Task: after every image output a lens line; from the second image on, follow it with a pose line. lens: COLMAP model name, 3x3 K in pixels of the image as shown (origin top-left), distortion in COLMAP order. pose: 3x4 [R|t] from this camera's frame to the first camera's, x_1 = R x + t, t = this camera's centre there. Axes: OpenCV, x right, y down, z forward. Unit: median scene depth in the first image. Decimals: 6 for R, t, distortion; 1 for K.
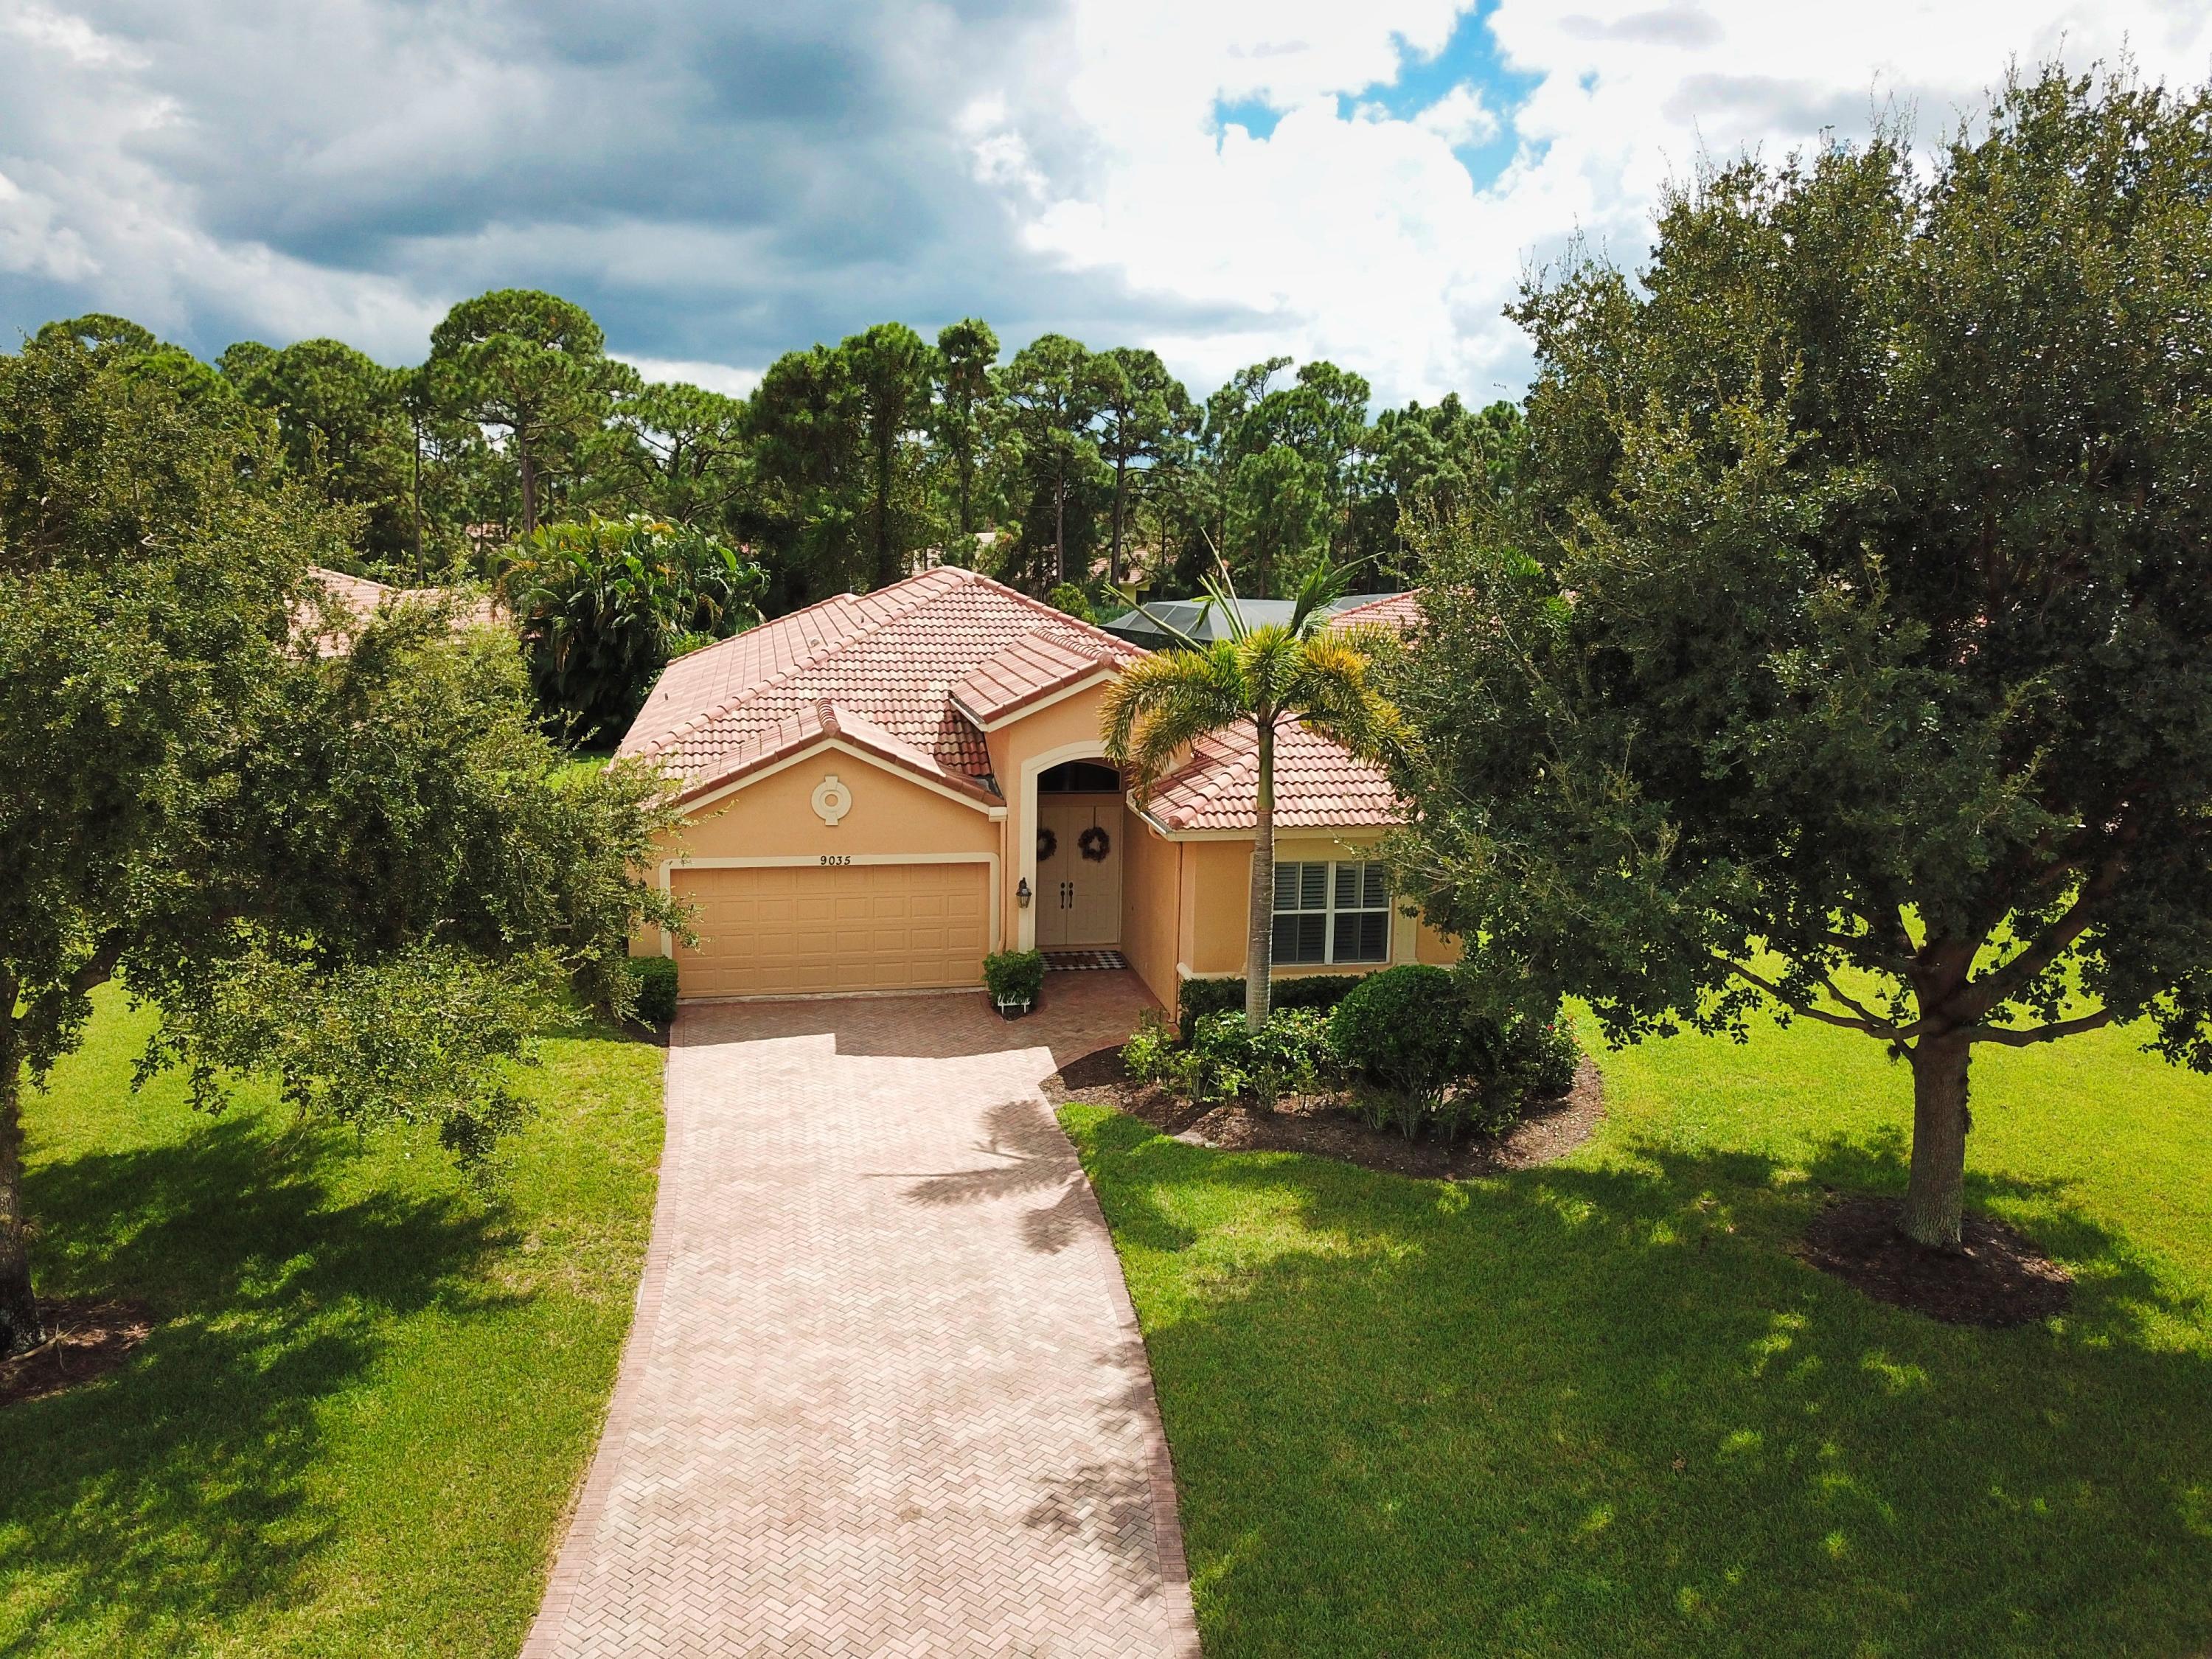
lens RADIAL K [[1689.4, 0, 1072.3], [0, 1689.4, 836.0], [0, 0, 1]] dist [-0.085414, 0.088386]
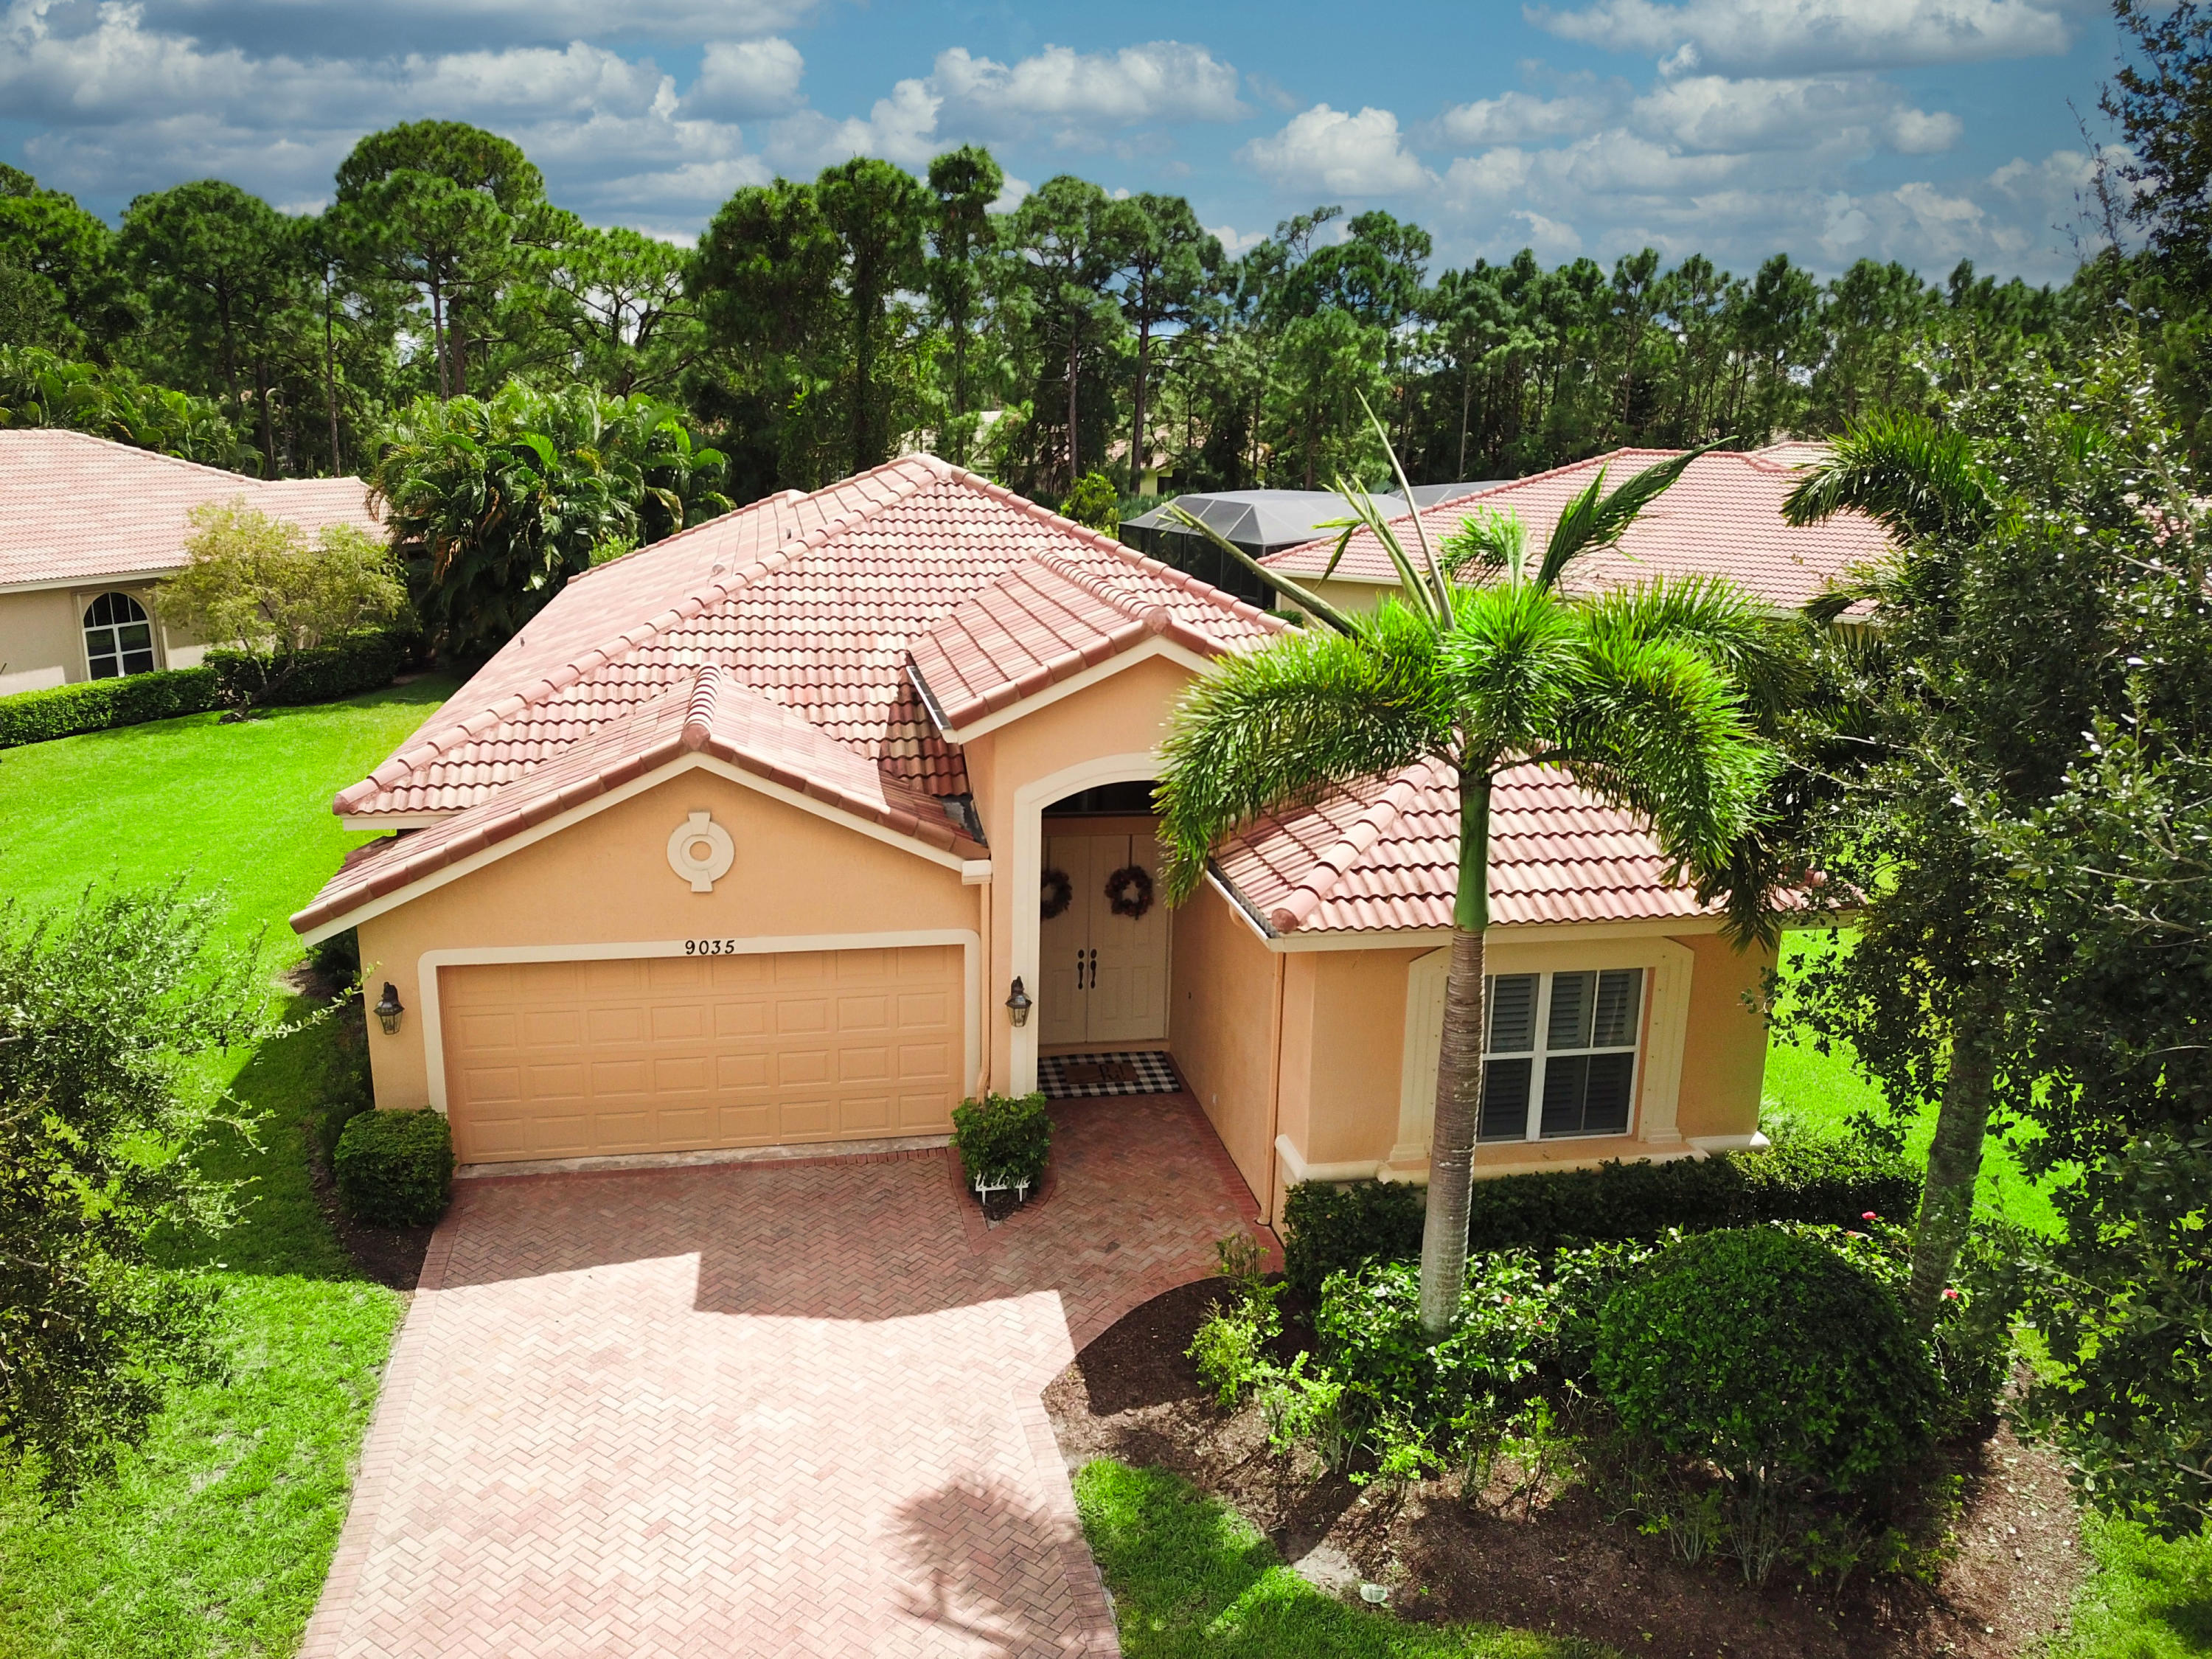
lens RADIAL K [[1689.4, 0, 1072.3], [0, 1689.4, 836.0], [0, 0, 1]] dist [-0.085414, 0.088386]
pose [[0.999975, 0.002853, -0.006458, -0.002473], [-0.002403, 0.997643, 0.068583, -0.029288], [0.006638, -0.068566, 0.997624, 0.170884]]
